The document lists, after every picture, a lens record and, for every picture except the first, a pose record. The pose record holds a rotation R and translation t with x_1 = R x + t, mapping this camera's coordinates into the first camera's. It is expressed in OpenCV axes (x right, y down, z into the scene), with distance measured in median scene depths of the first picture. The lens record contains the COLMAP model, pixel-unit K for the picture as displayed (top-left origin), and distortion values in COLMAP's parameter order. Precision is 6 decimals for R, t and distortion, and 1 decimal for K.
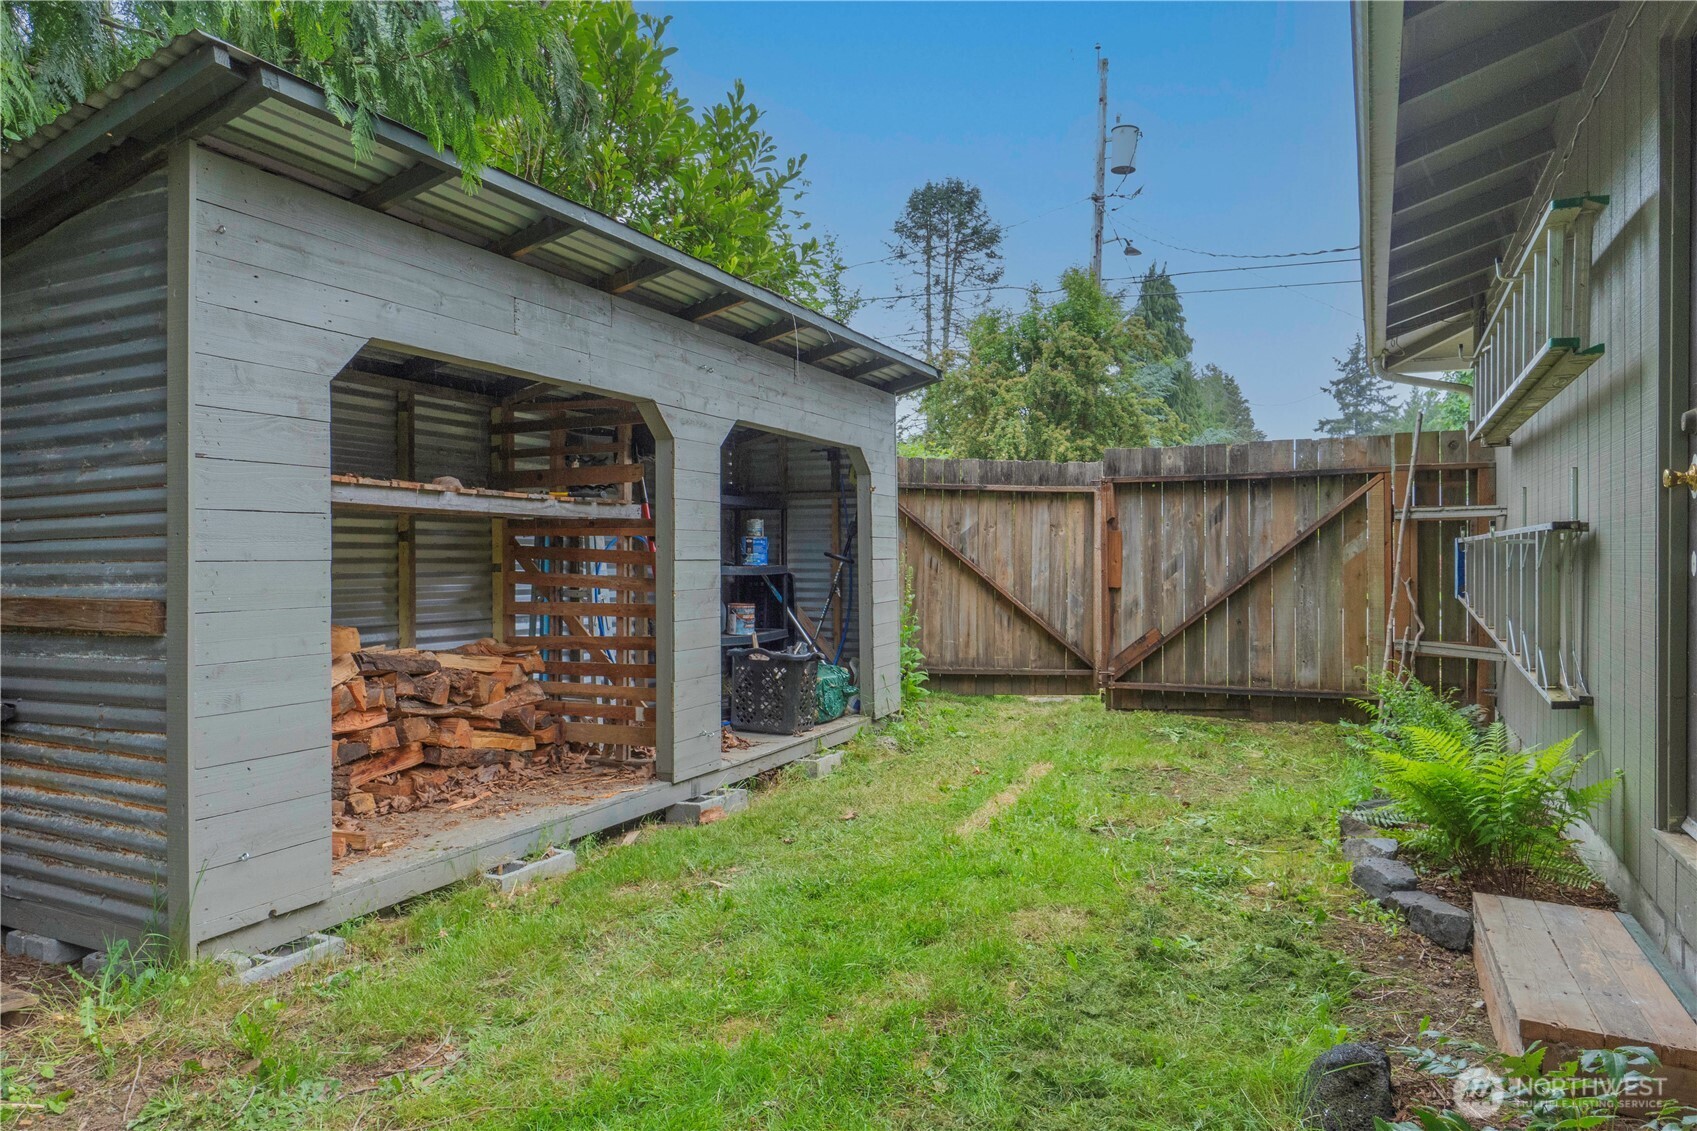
lens RADIAL K [[1093.1, 0, 852.5], [0, 1093.1, 536.1], [0, 0, 1]] dist [-0.006022, -0.000711]
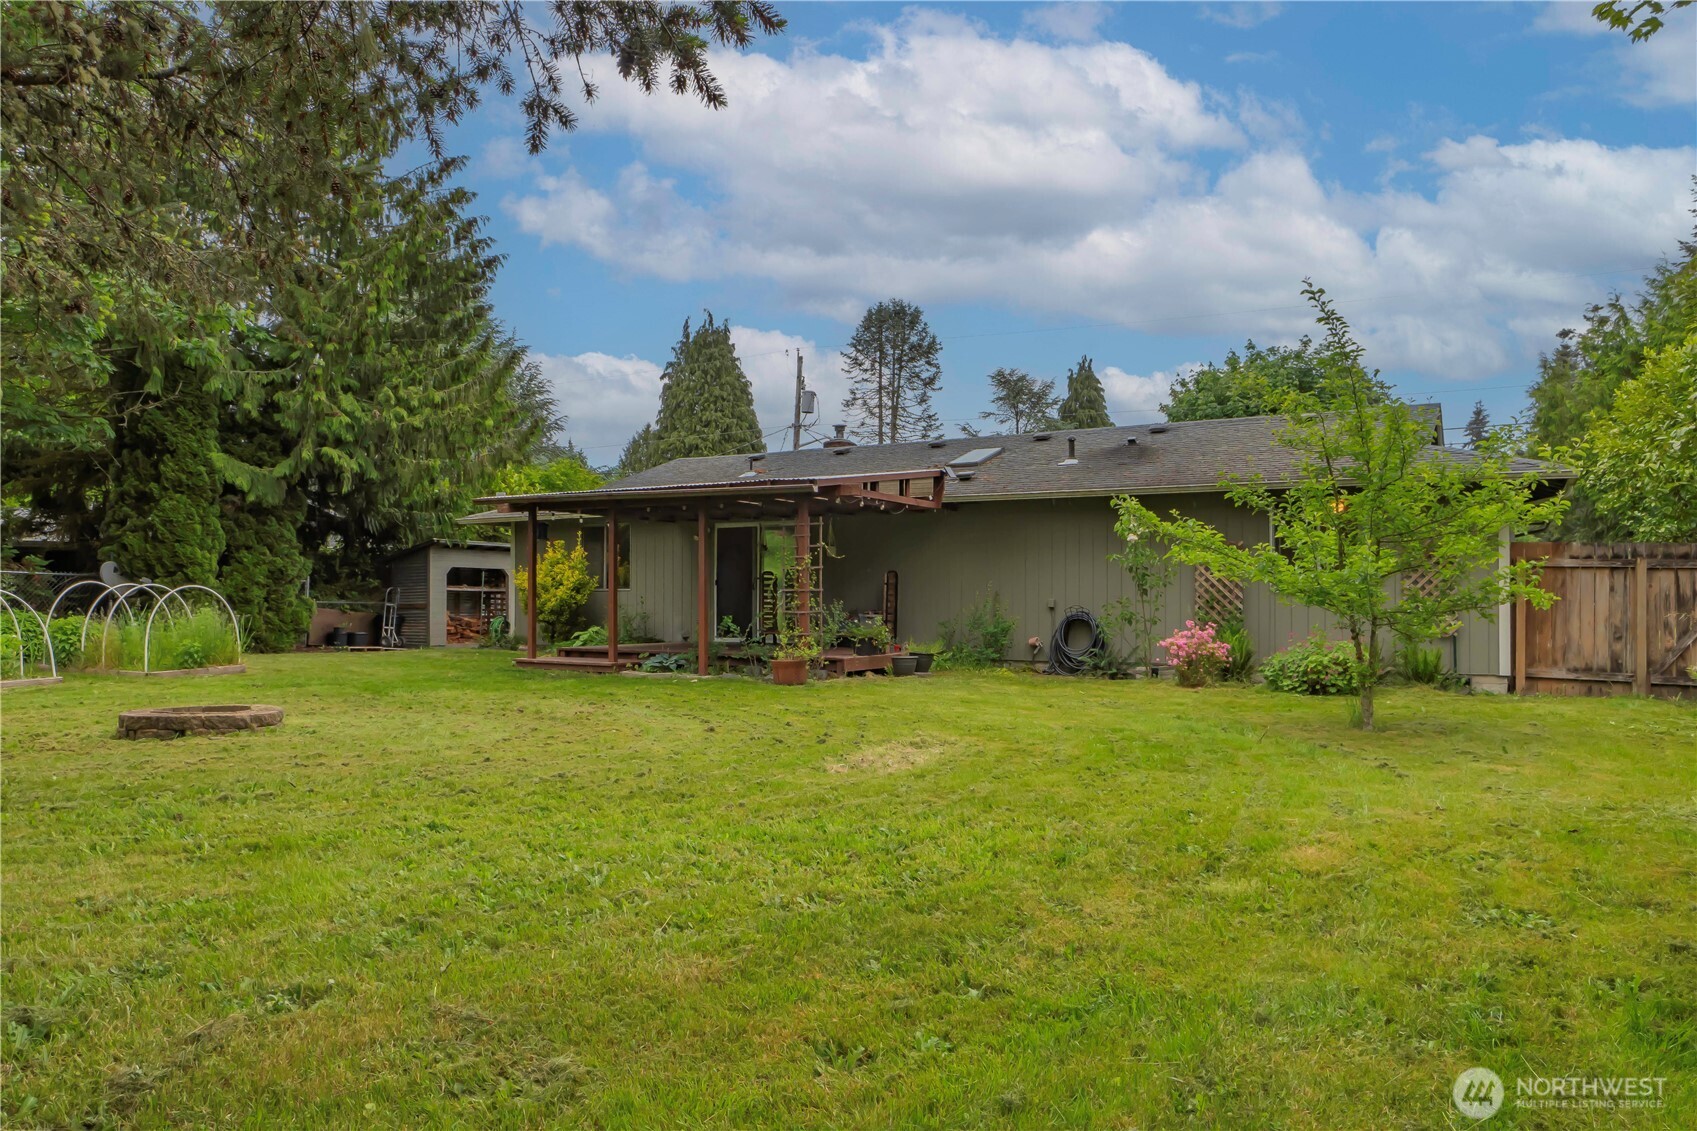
lens RADIAL K [[1161.0, 0, 848.5], [0, 1161.0, 565.5], [0, 0, 1]] dist [0.003910, 0.001727]
pose [[0.997170, -0.002532, -0.075137, 1.239746], [0.001063, 0.999808, -0.019584, -0.019673], [0.075172, 0.019449, 0.996981, -2.915857]]
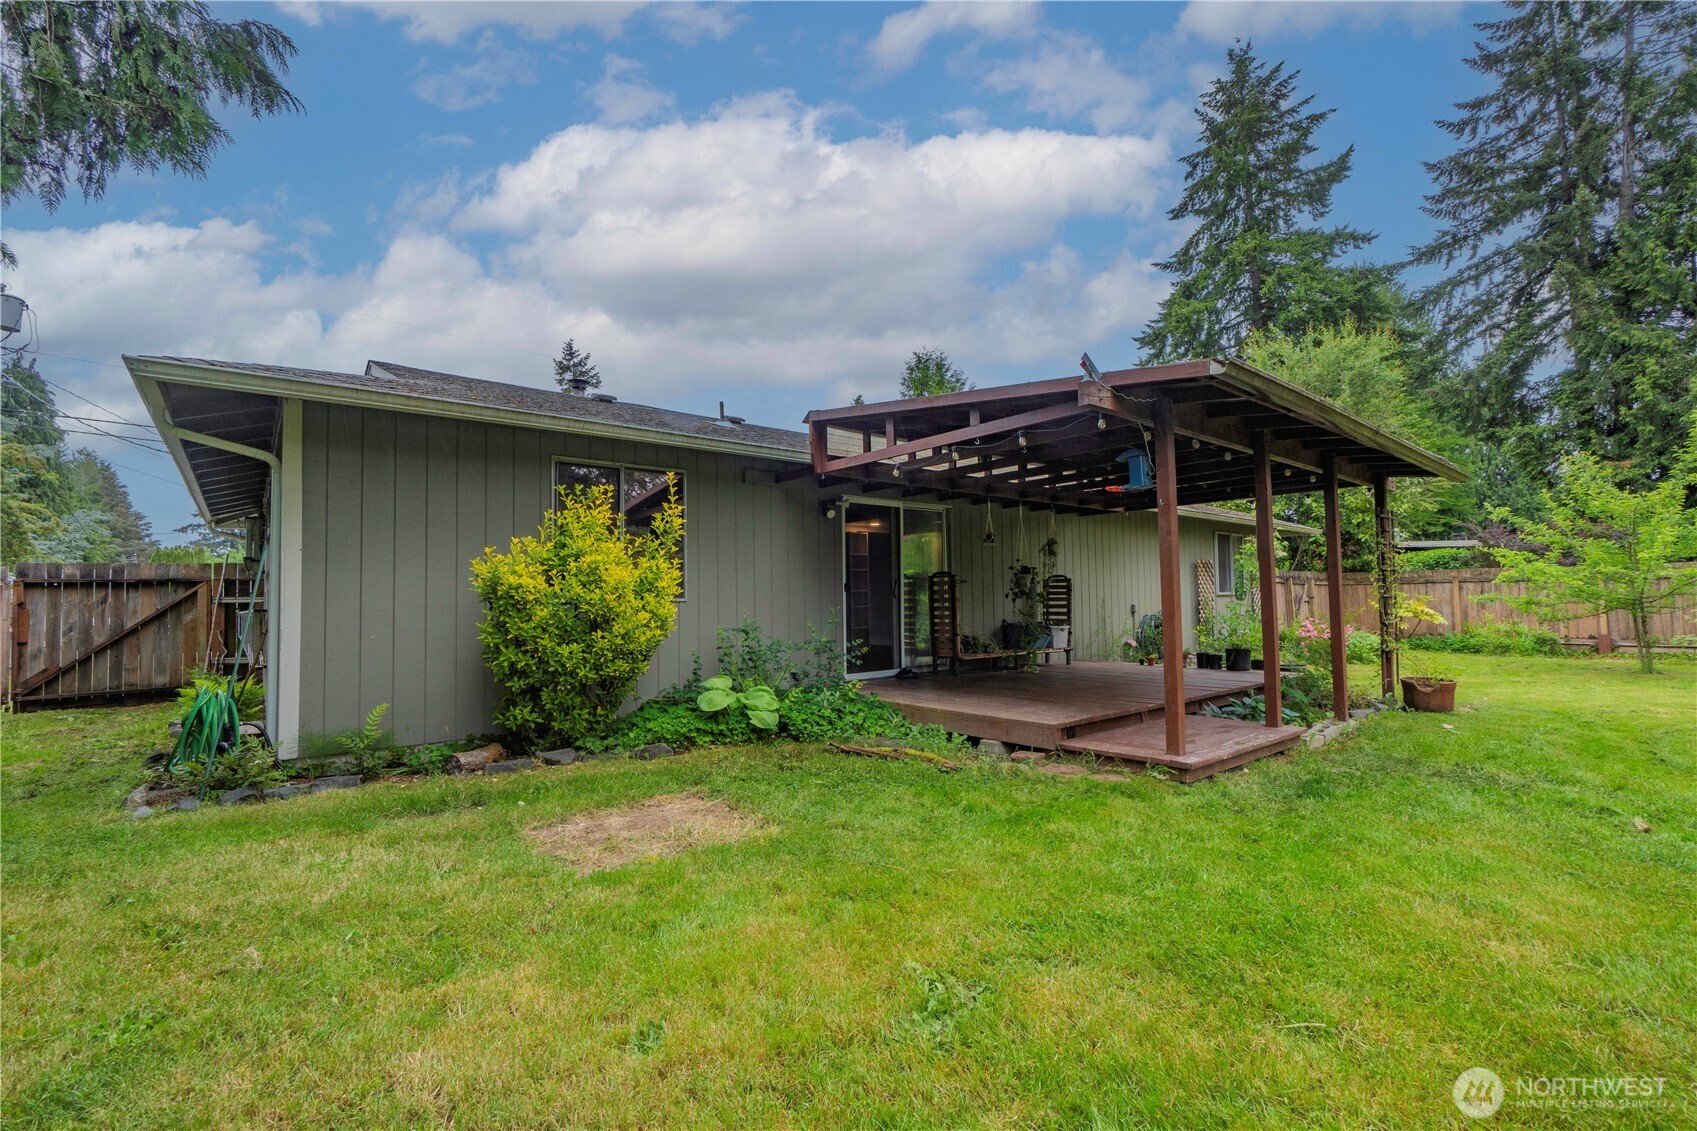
lens RADIAL K [[726.1, 0, 834.7], [0, 726.1, 572.4], [0, 0, 1]] dist [-0.002659, -0.000111]
pose [[0.432318, 0.025024, 0.901374, -0.251445], [0.006588, 0.999501, -0.030907, -0.021369], [-0.901697, 0.019300, 0.431937, -0.691131]]
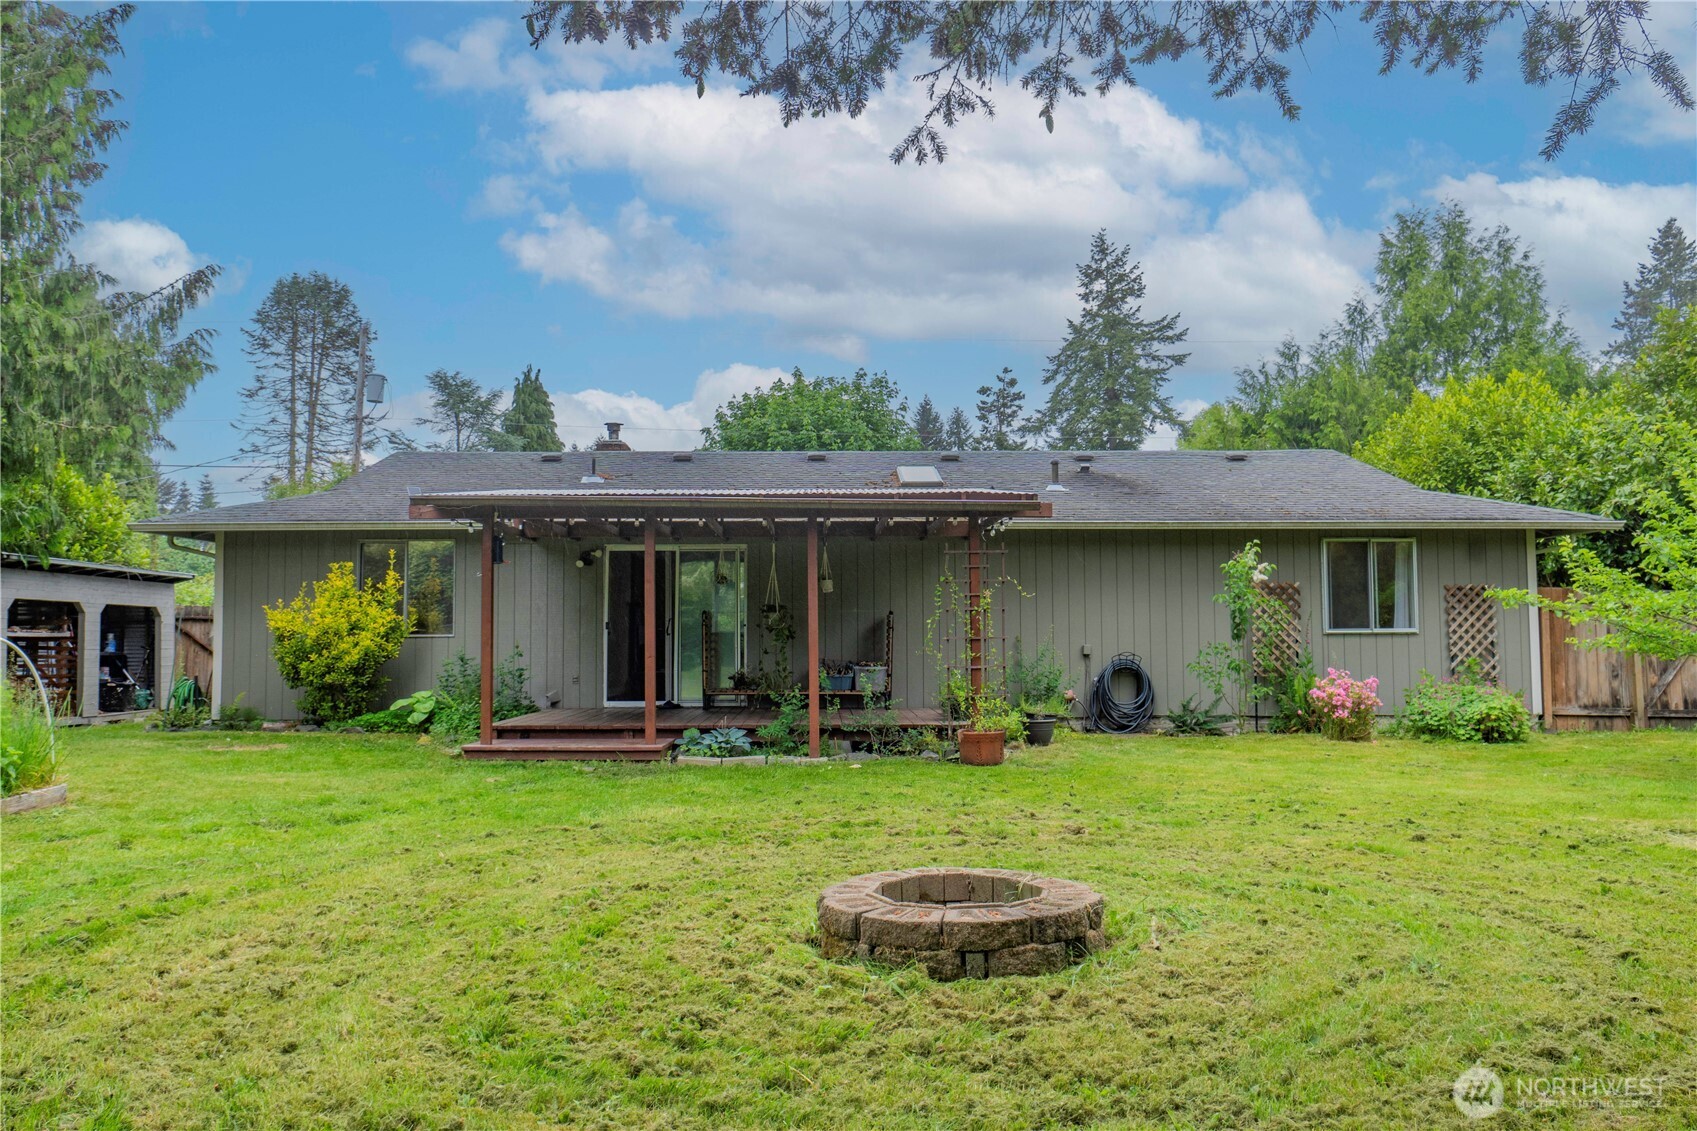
lens RADIAL K [[1258.2, 0, 848.5], [0, 1258.2, 565.5], [0, 0, 1]] dist [-0.005266, -0.008790]
pose [[0.894973, 0.017940, 0.445759, 0.142063], [0.002639, 0.998961, -0.045502, -0.036274], [-0.446112, 0.041899, 0.893996, -2.343784]]
